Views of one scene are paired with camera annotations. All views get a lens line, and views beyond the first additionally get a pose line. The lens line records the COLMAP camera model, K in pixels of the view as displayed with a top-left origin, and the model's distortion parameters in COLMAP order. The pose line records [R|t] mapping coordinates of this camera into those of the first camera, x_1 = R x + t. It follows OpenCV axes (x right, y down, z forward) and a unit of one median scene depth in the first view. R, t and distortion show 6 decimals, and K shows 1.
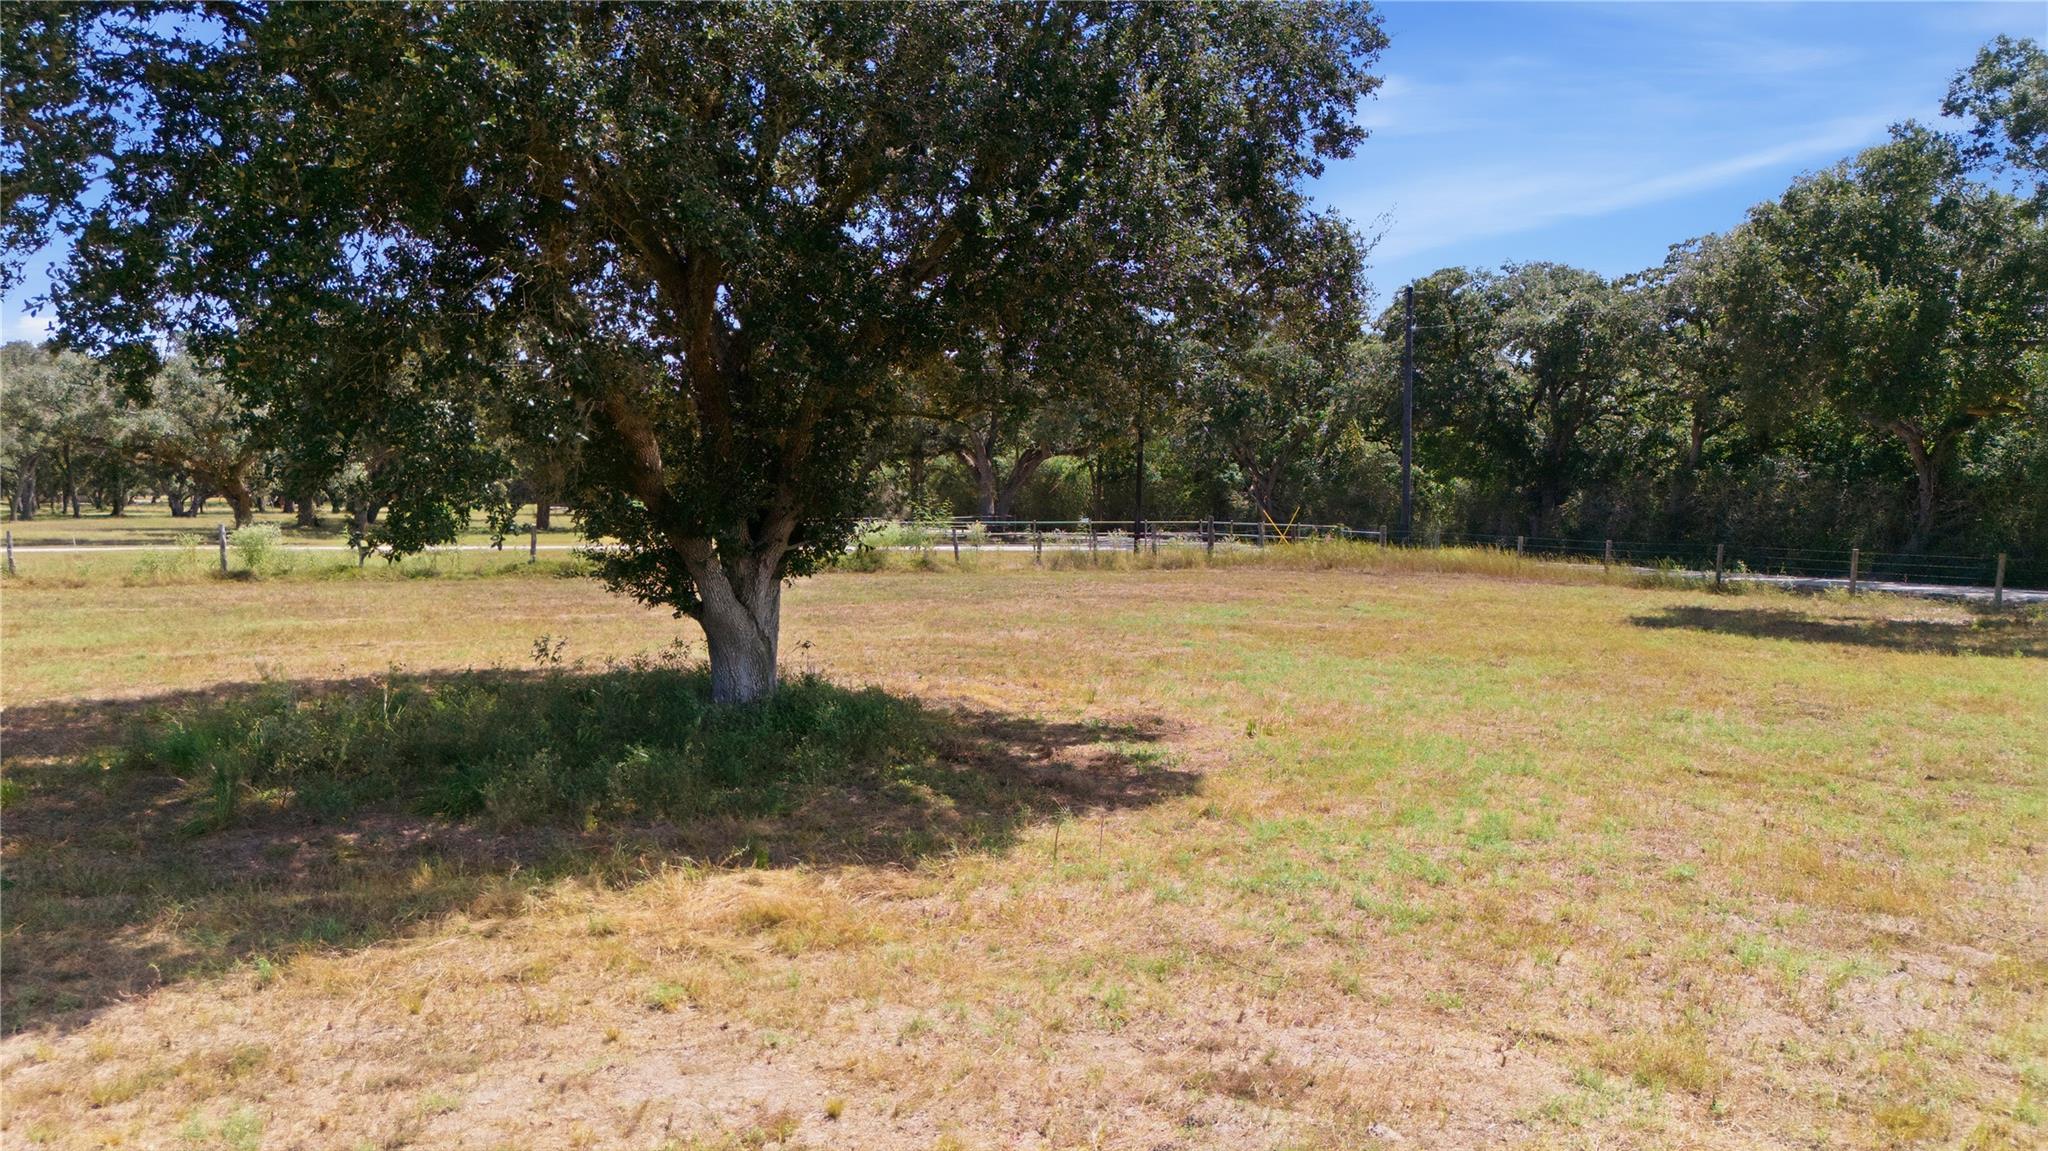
lens RADIAL K [[1490.3, 0, 1024.0], [0, 1490.3, 575.5], [0, 0, 1]] dist [-0.002414, 0.001706]
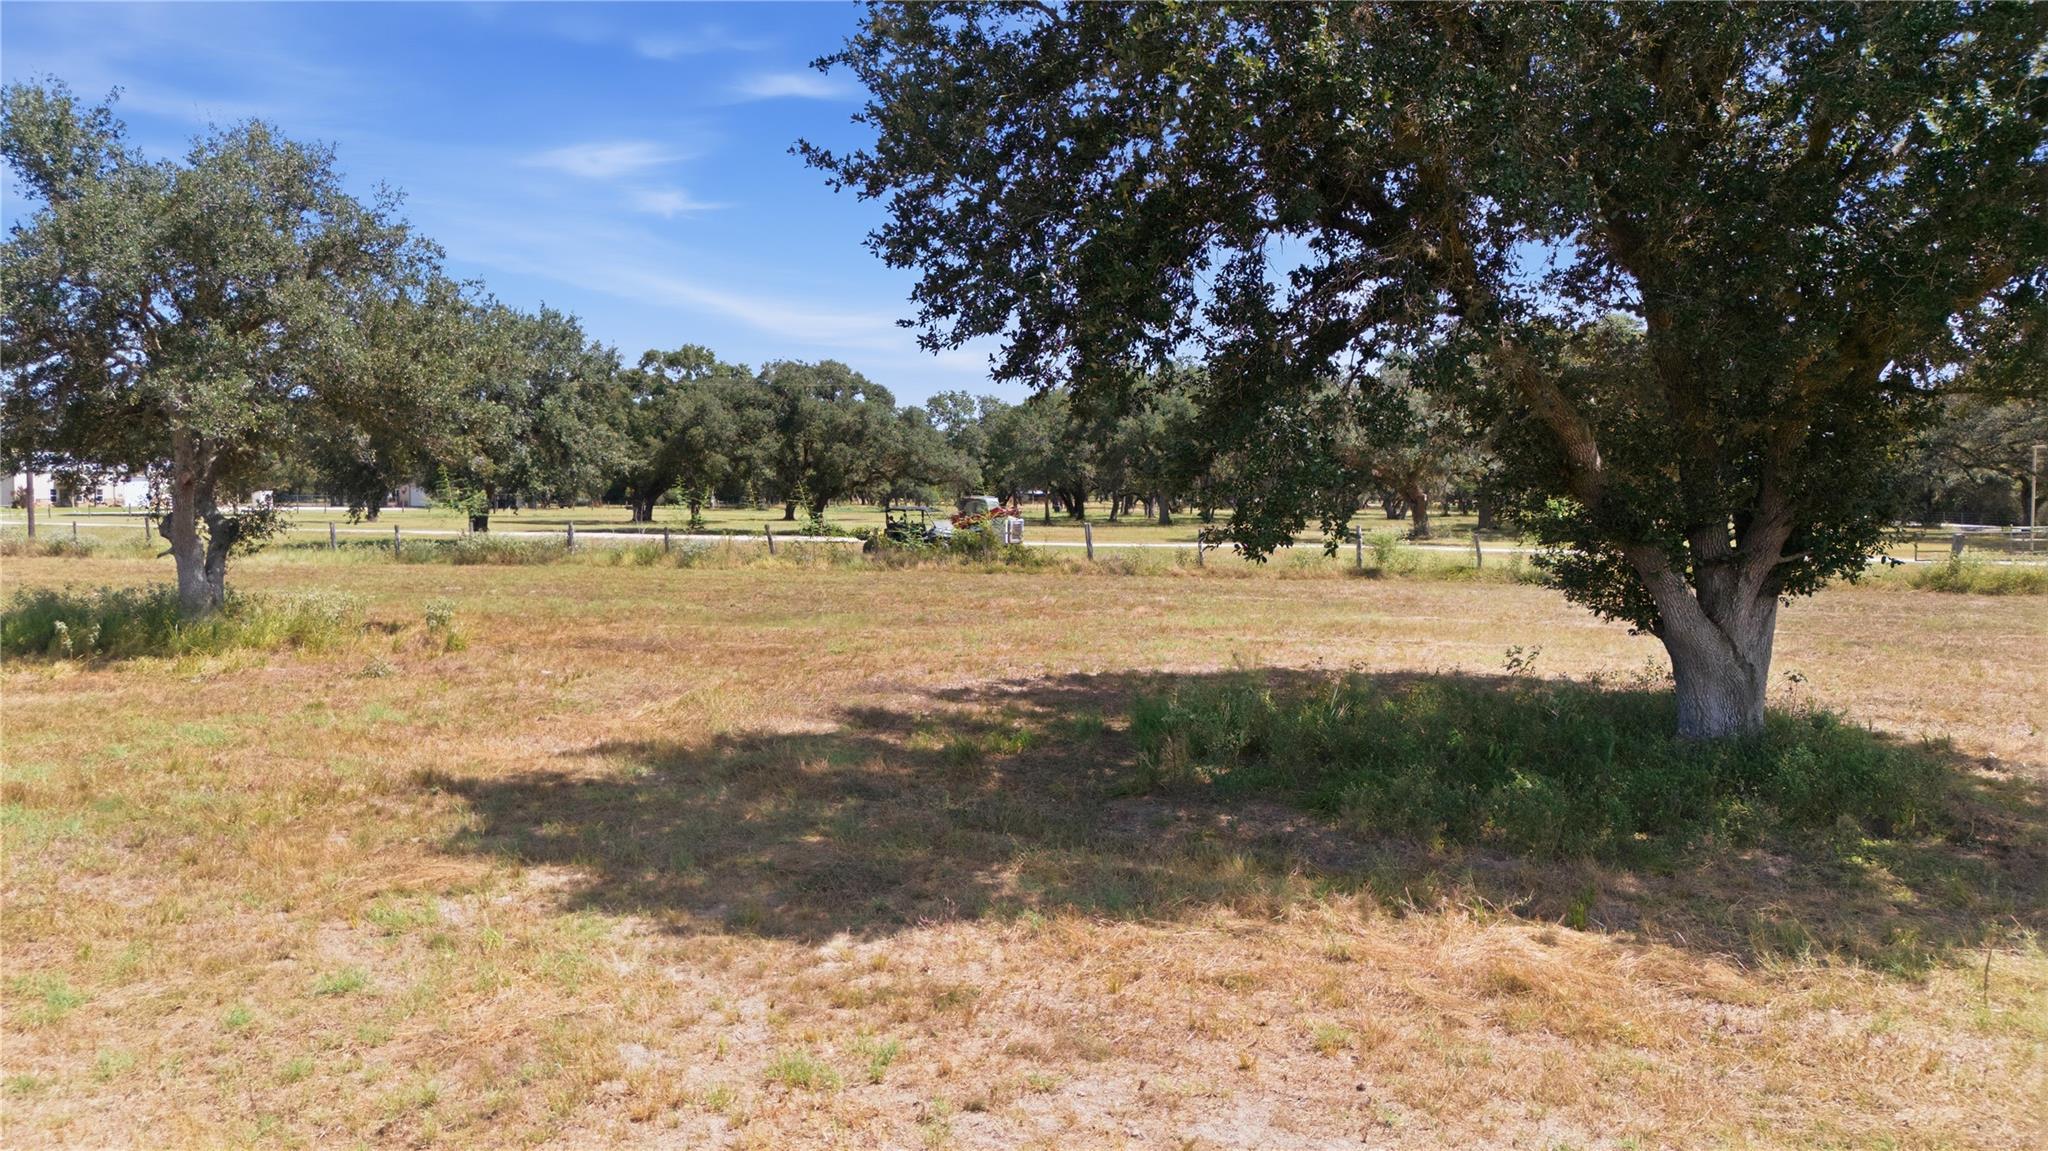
lens RADIAL K [[1484.1, 0, 1024.0], [0, 1484.1, 575.5], [0, 0, 1]] dist [0.076278, -0.092373]
pose [[0.720155, 0.036236, -0.692867, 0.190067], [-0.038650, 0.999180, 0.012083, -0.005404], [0.692736, 0.018078, 0.720965, 0.147947]]
